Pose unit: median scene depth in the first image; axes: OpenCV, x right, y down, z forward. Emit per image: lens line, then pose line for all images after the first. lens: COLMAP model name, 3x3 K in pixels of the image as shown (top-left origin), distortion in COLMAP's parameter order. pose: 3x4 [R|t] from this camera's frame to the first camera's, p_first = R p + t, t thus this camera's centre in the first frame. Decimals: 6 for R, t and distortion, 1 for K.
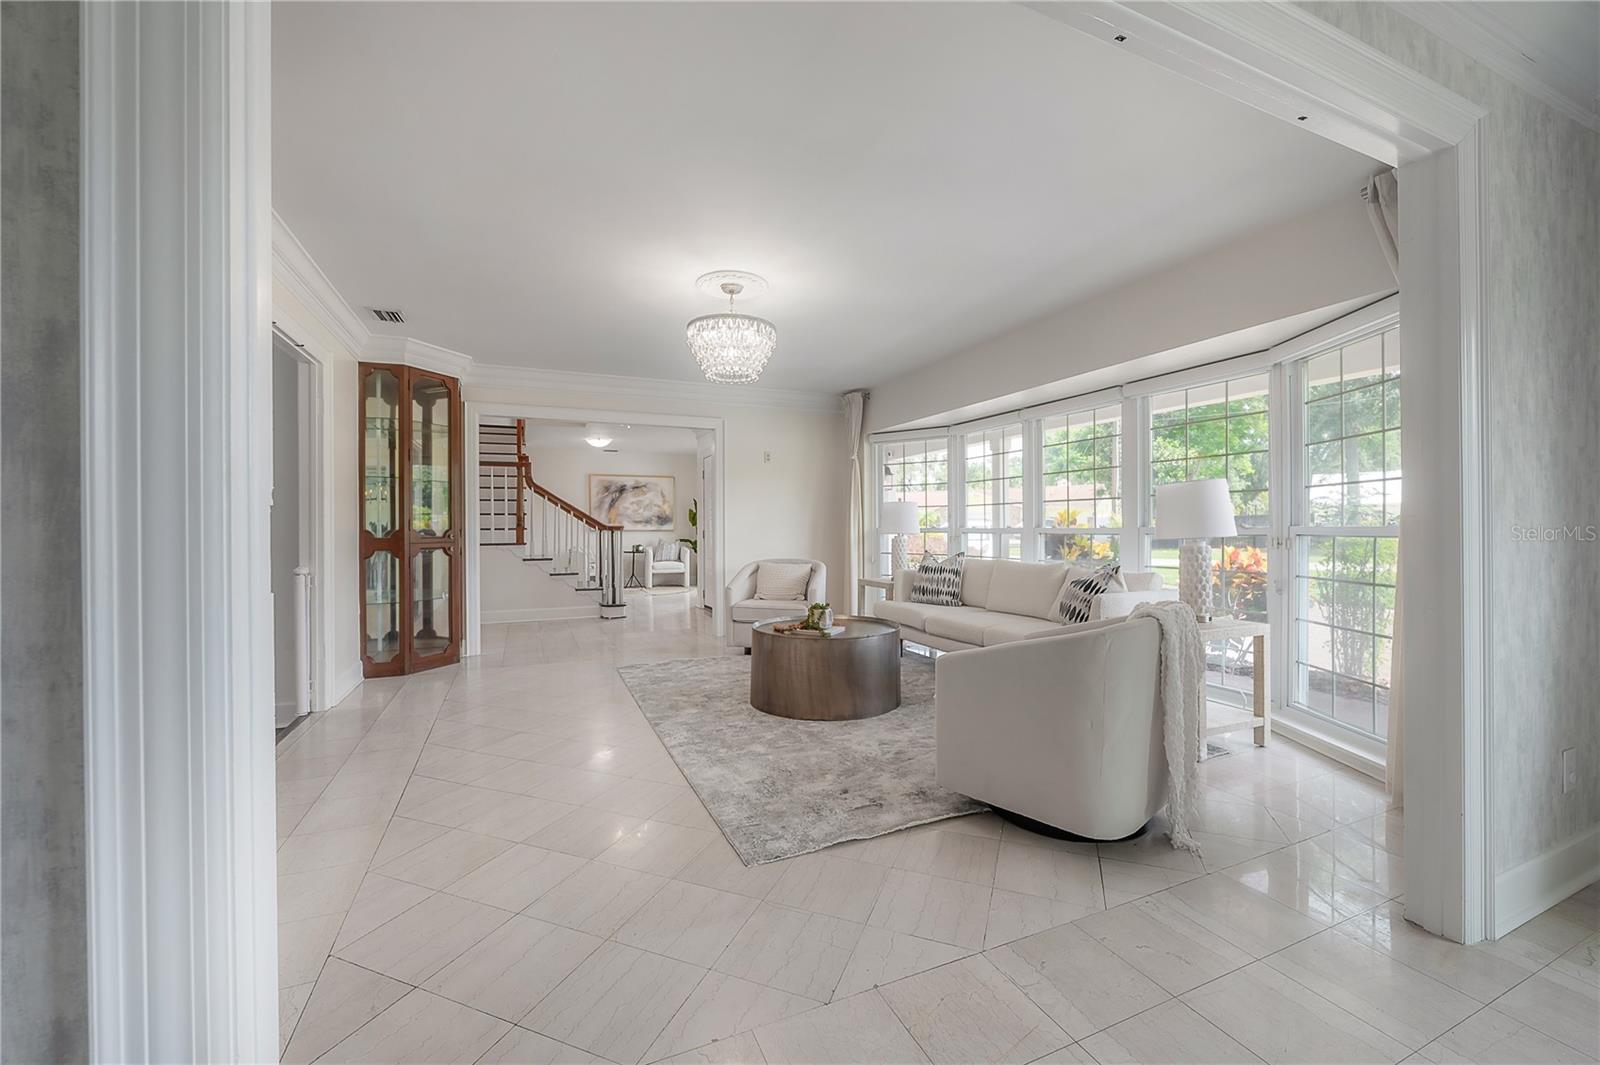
lens RADIAL K [[652.4, 0, 795.5], [0, 652.4, 535.6], [0, 0, 1]] dist [0.002525, 0.000036]
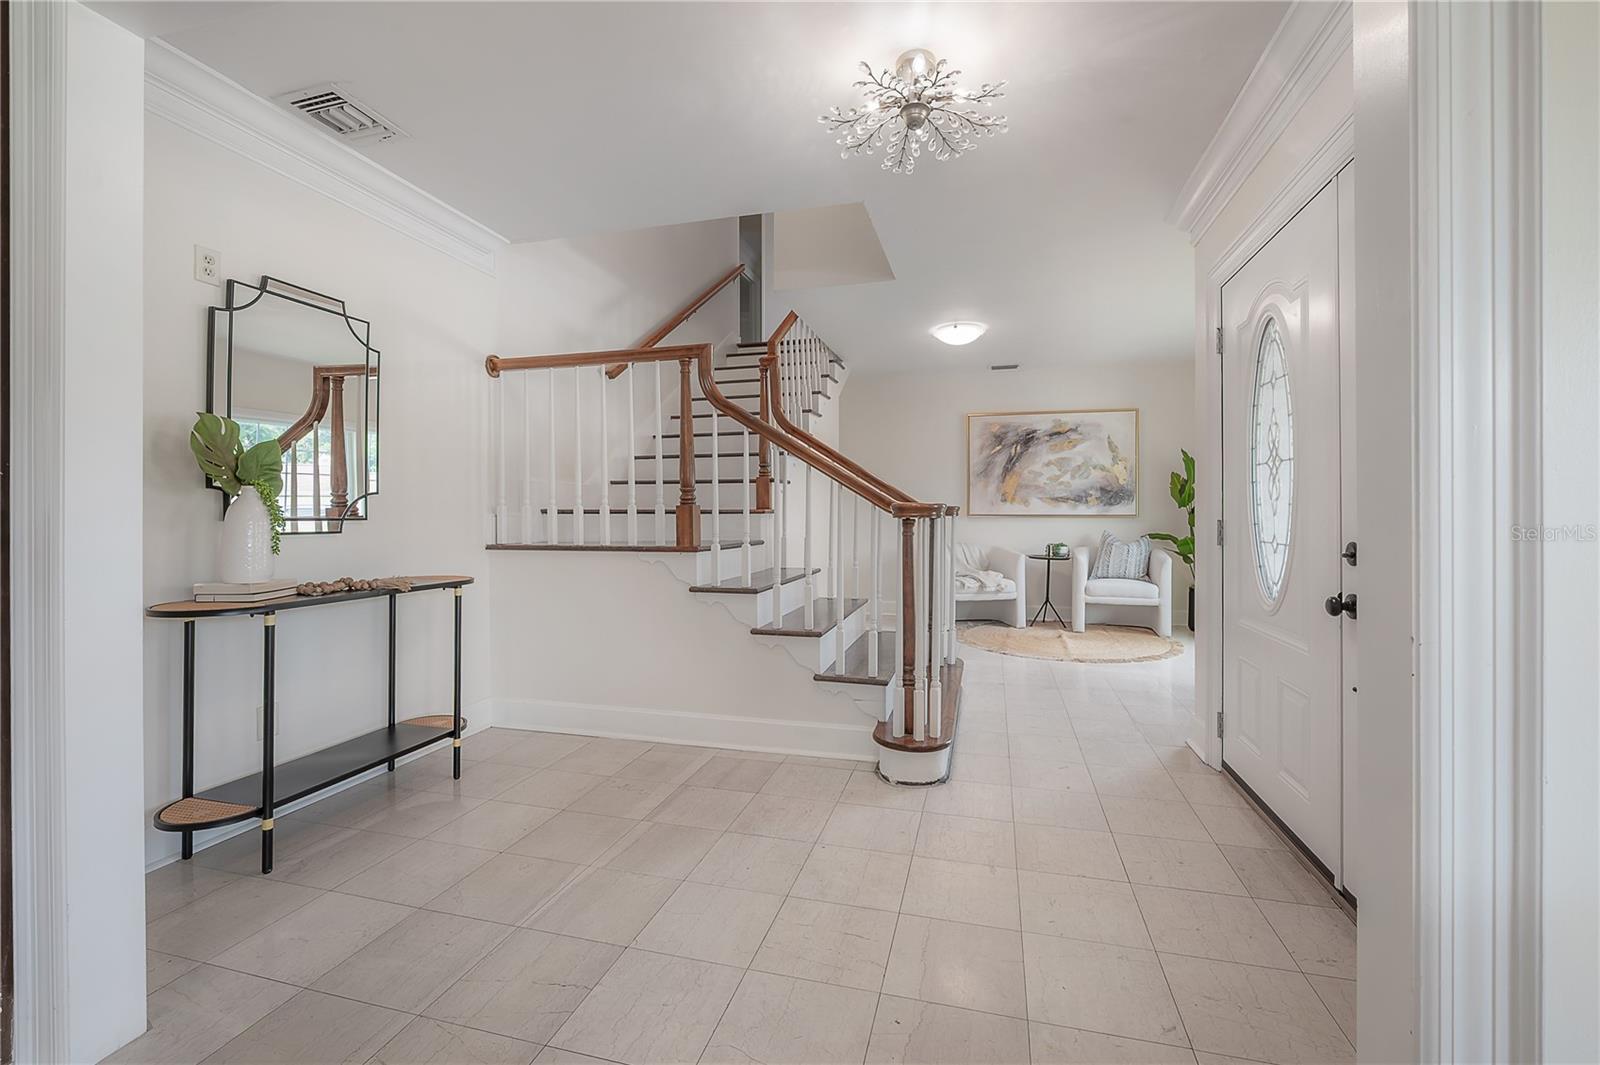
lens RADIAL K [[652.4, 0, 788.7], [0, 652.4, 517.6], [0, 0, 1]] dist [0.002525, 0.000036]
pose [[0.770939, 0.007477, -0.636865, -0.076274], [-0.009515, 0.999955, 0.000221, -0.004627], [0.636838, 0.005889, 0.770975, 0.462574]]
